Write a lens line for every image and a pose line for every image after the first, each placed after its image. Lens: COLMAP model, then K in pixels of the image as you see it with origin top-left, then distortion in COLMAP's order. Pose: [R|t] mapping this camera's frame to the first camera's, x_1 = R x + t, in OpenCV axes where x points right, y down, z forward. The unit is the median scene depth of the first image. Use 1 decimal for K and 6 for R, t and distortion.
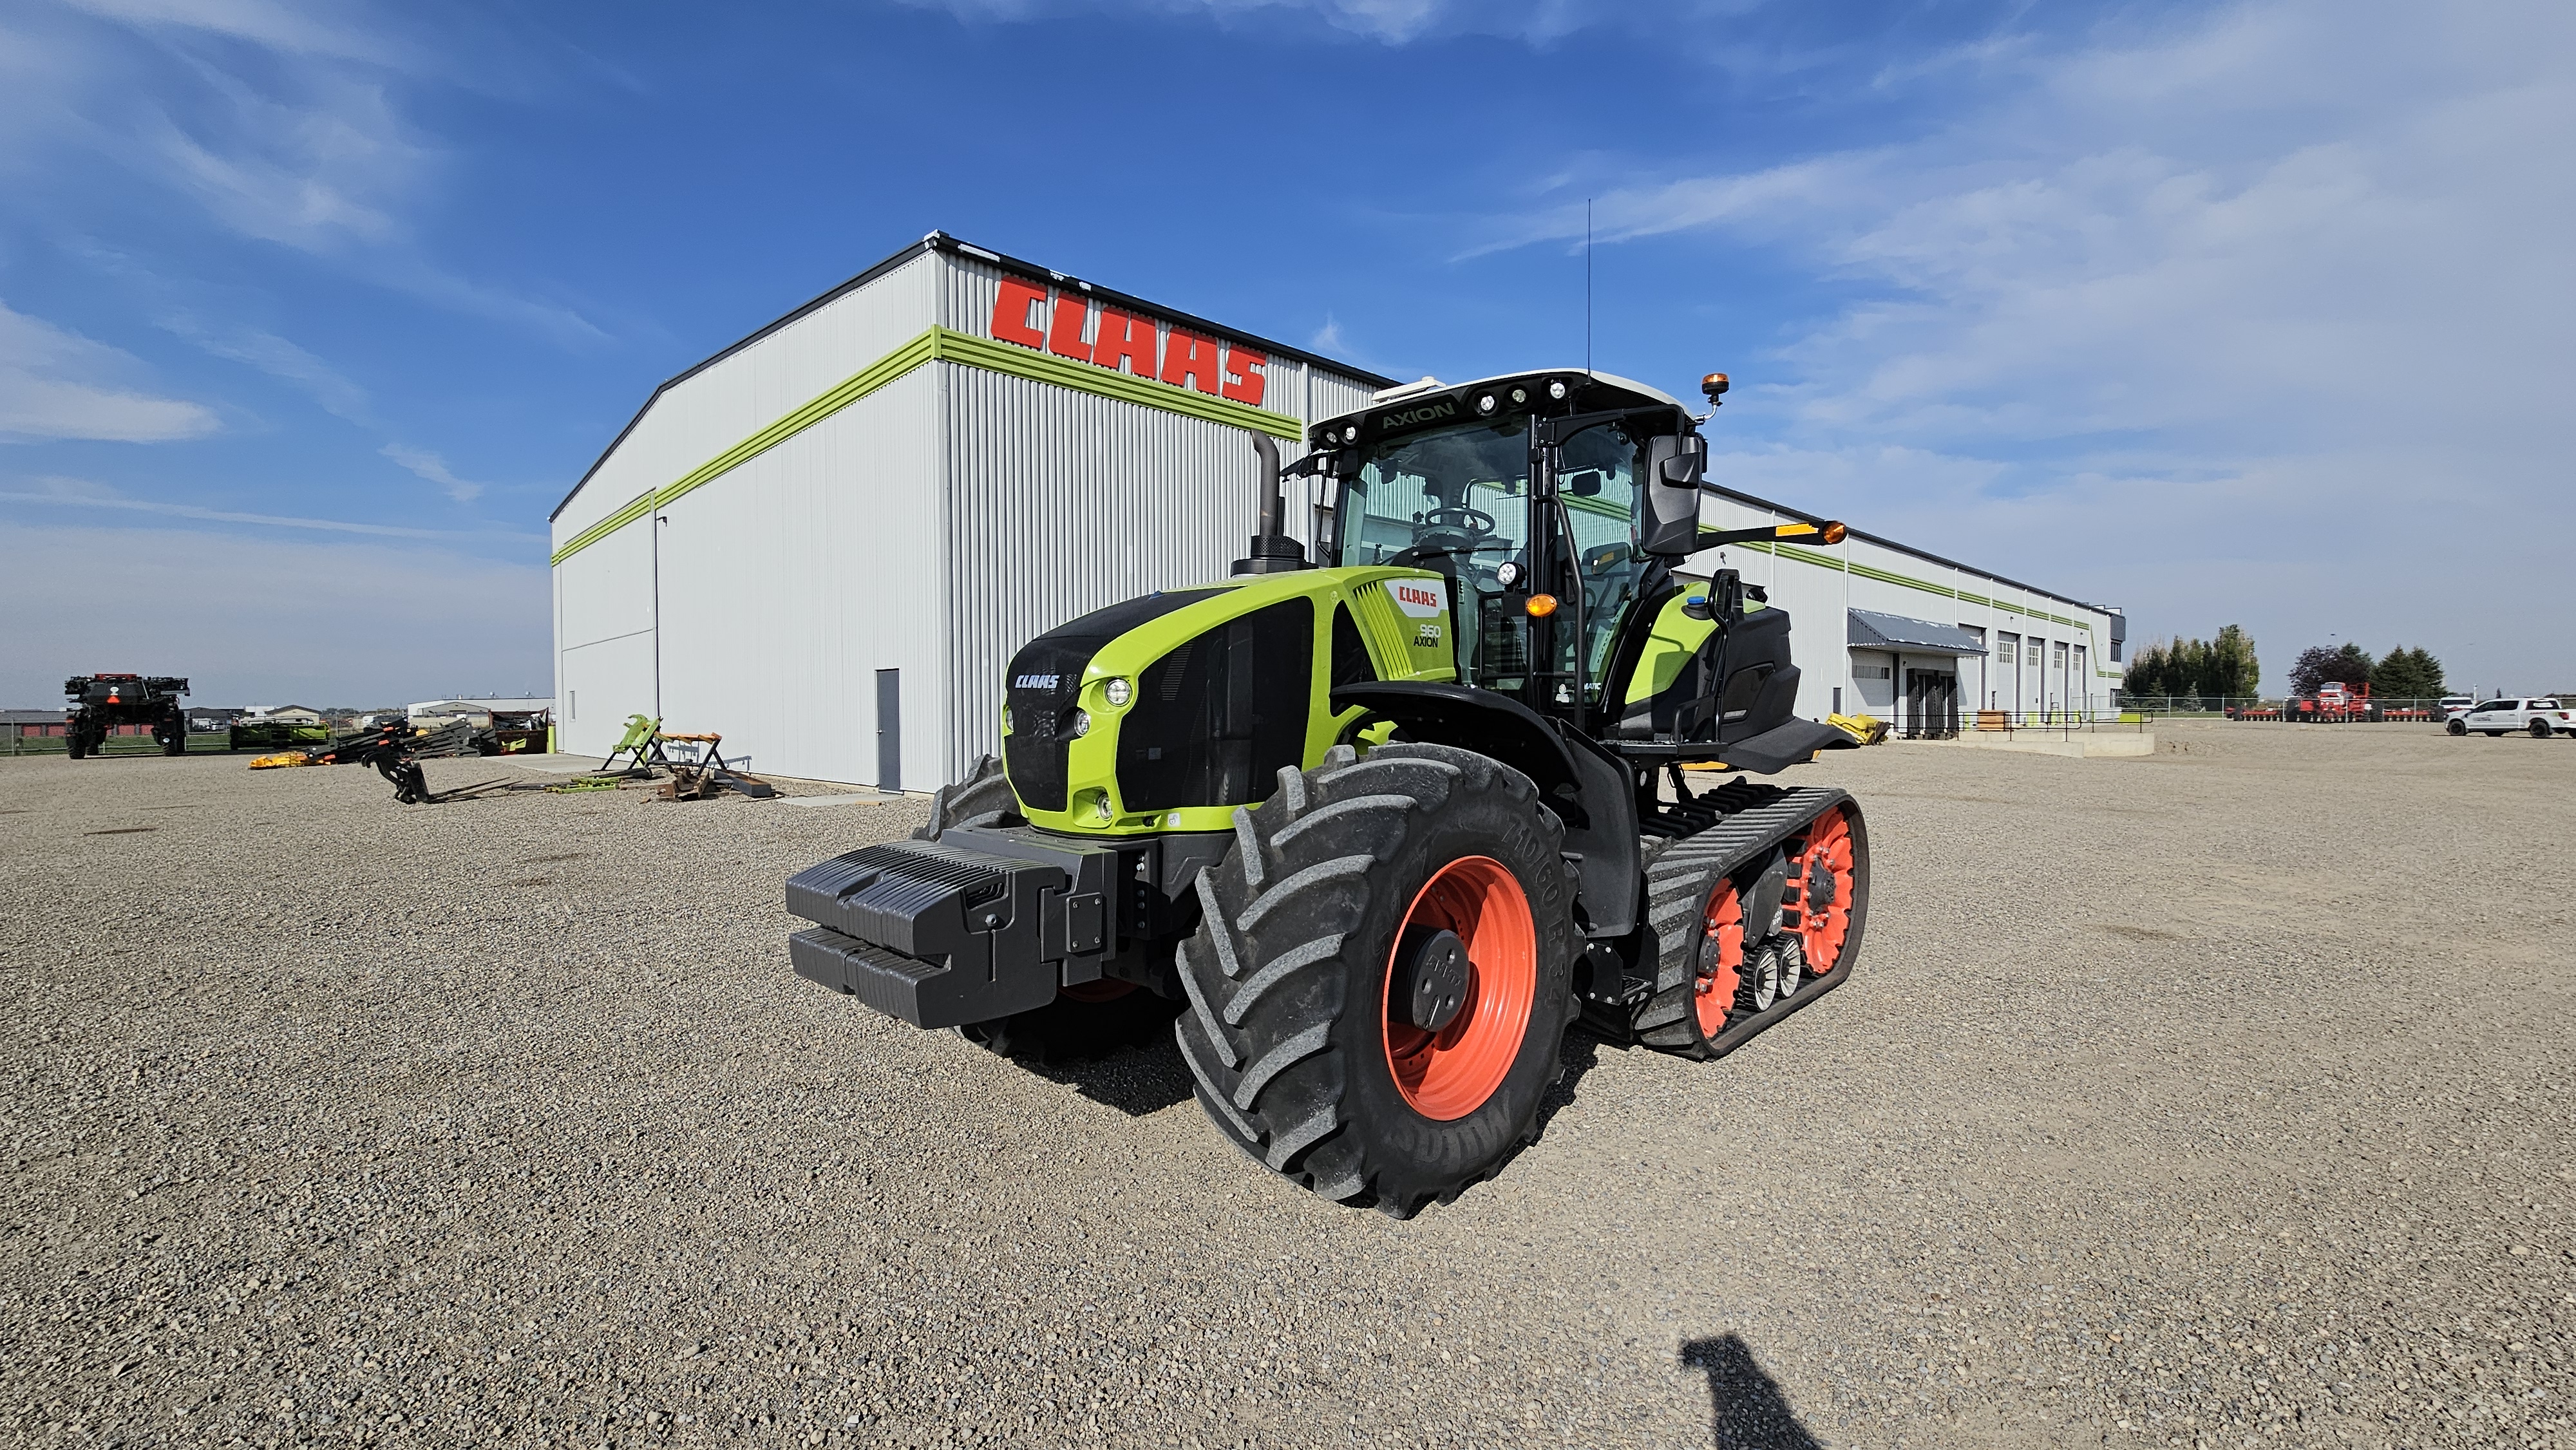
lens RADIAL K [[1052.9, 0, 1288.0], [0, 1052.9, 725.0], [0, 0, 1]] dist [-0.001829, 0.000193]
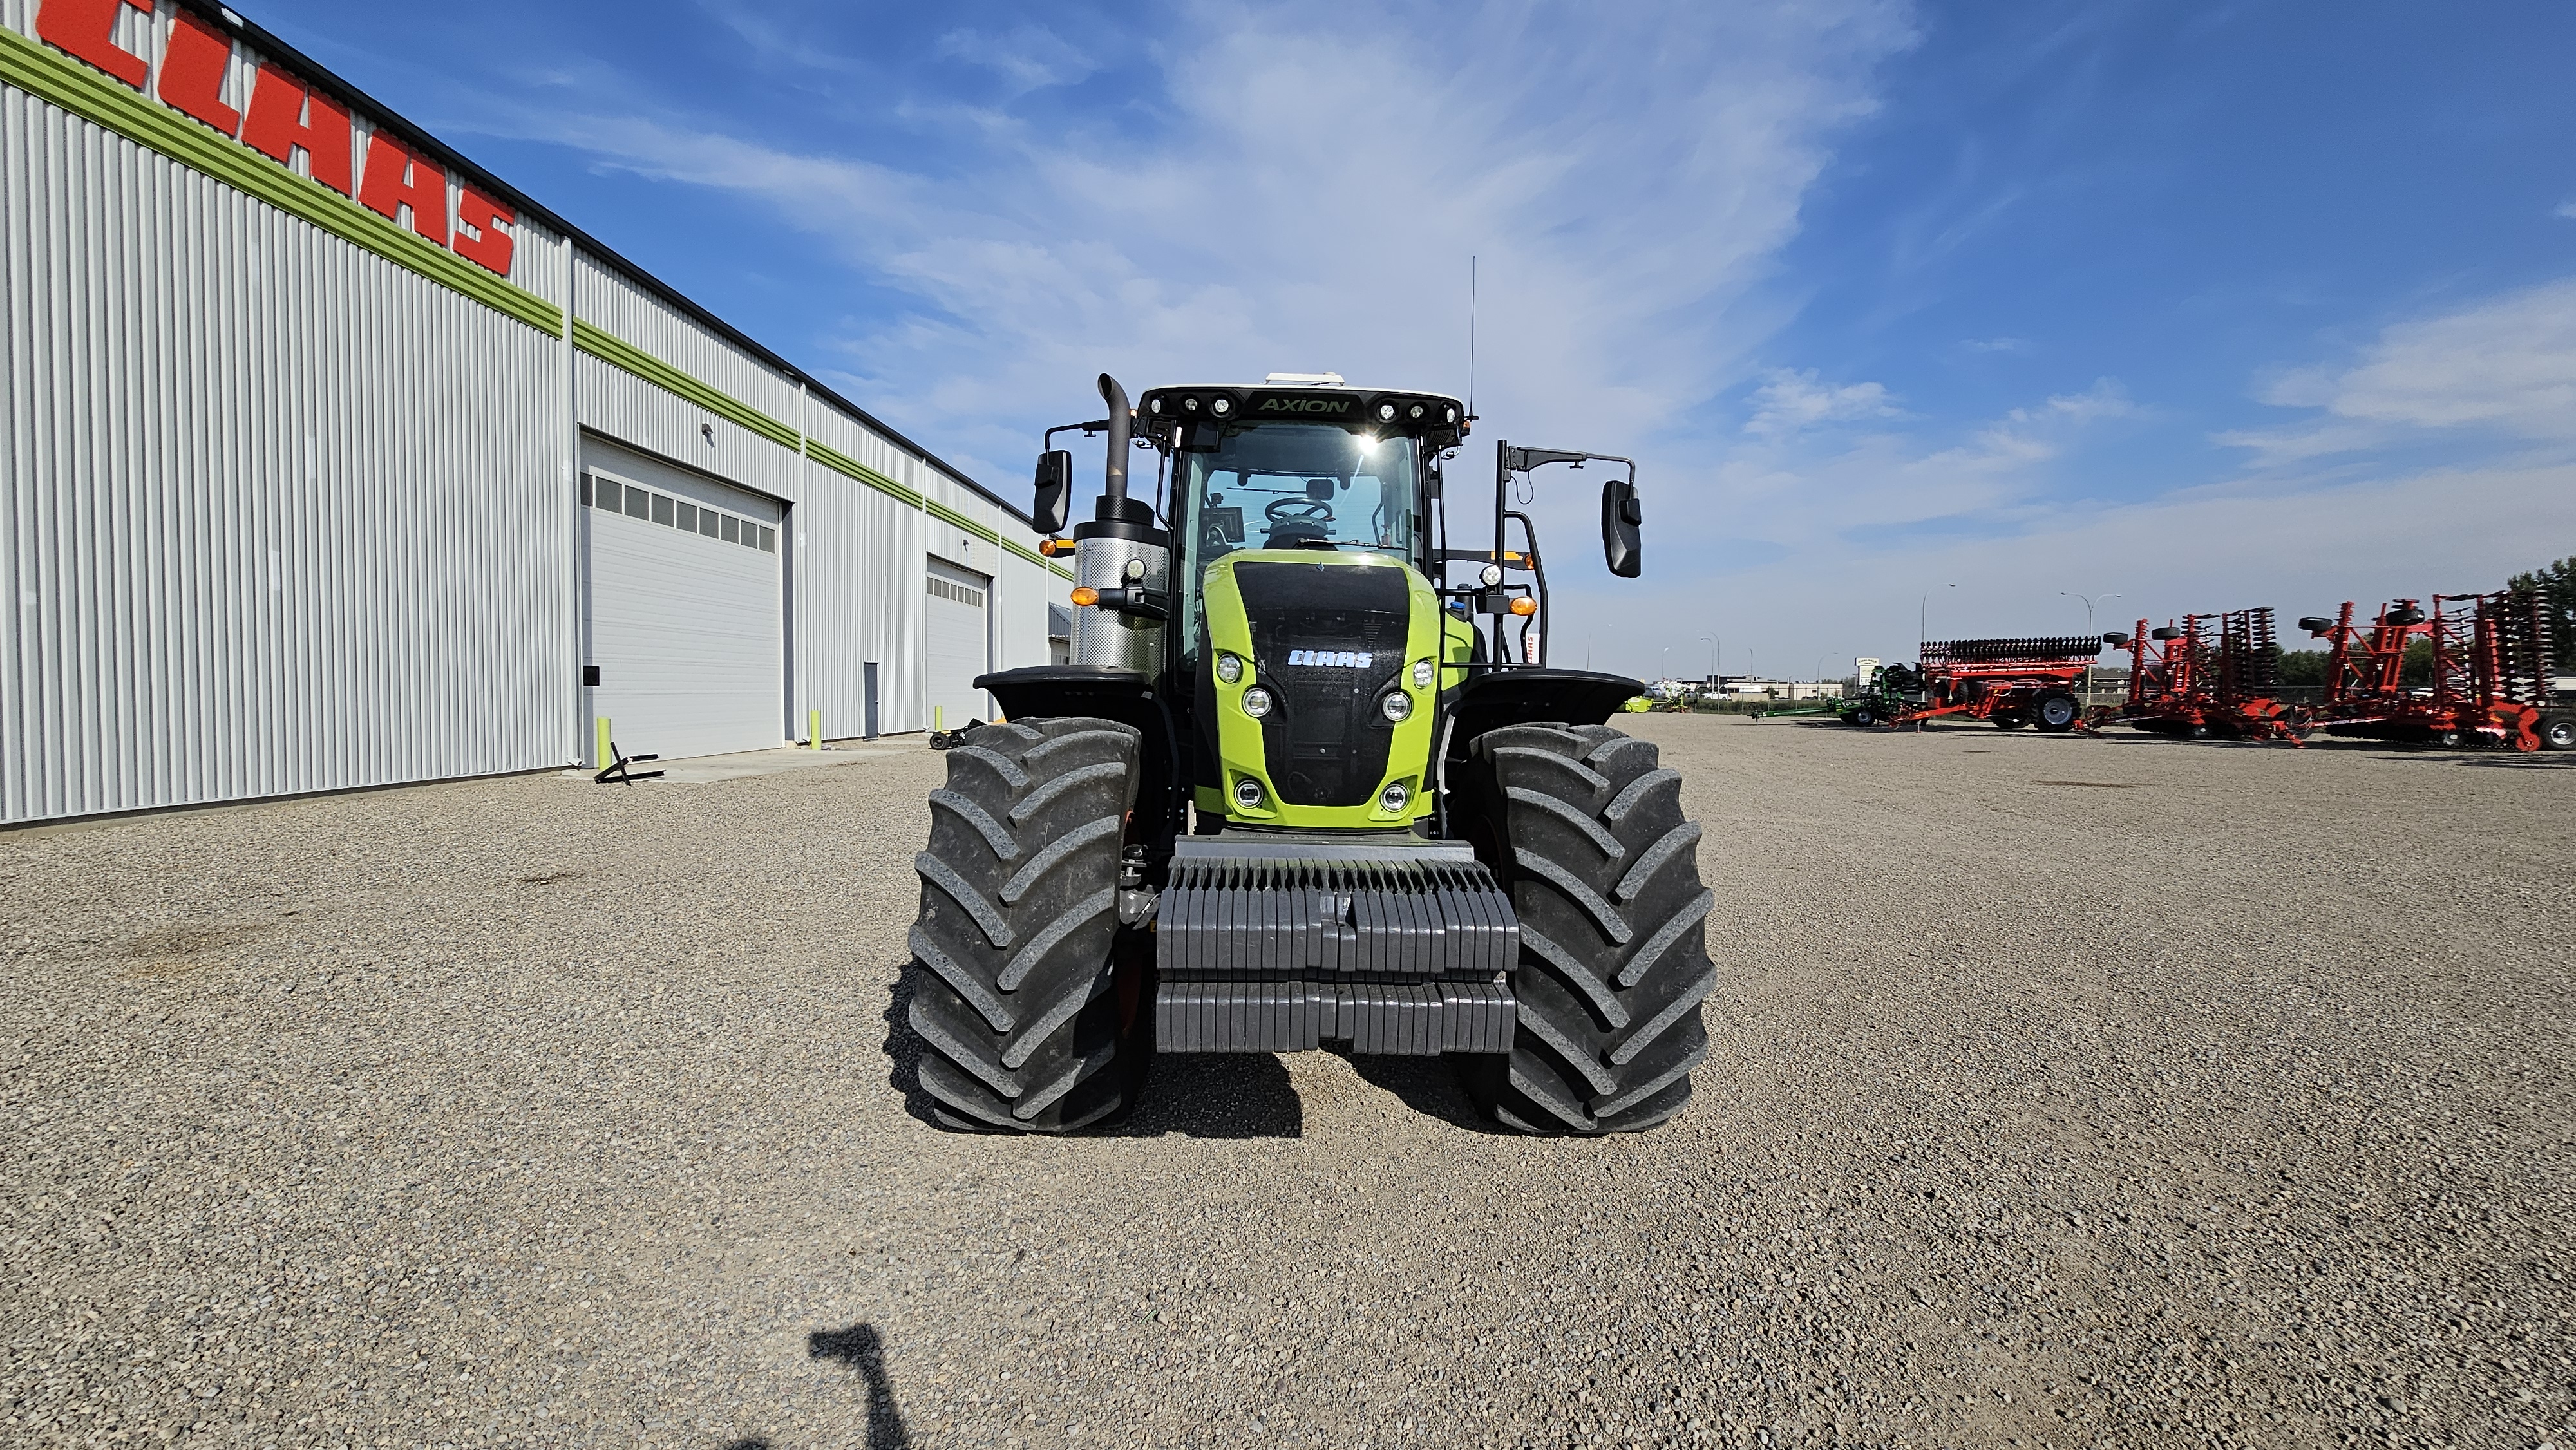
lens RADIAL K [[1066.6, 0, 1282.3], [0, 1066.6, 717.5], [0, 0, 1]] dist [-0.001328, -0.000038]
pose [[0.703137, -0.004748, 0.711038, -0.197983], [-0.001419, 0.999966, 0.008081, 0.000135], [-0.711052, -0.006691, 0.703107, 0.089713]]
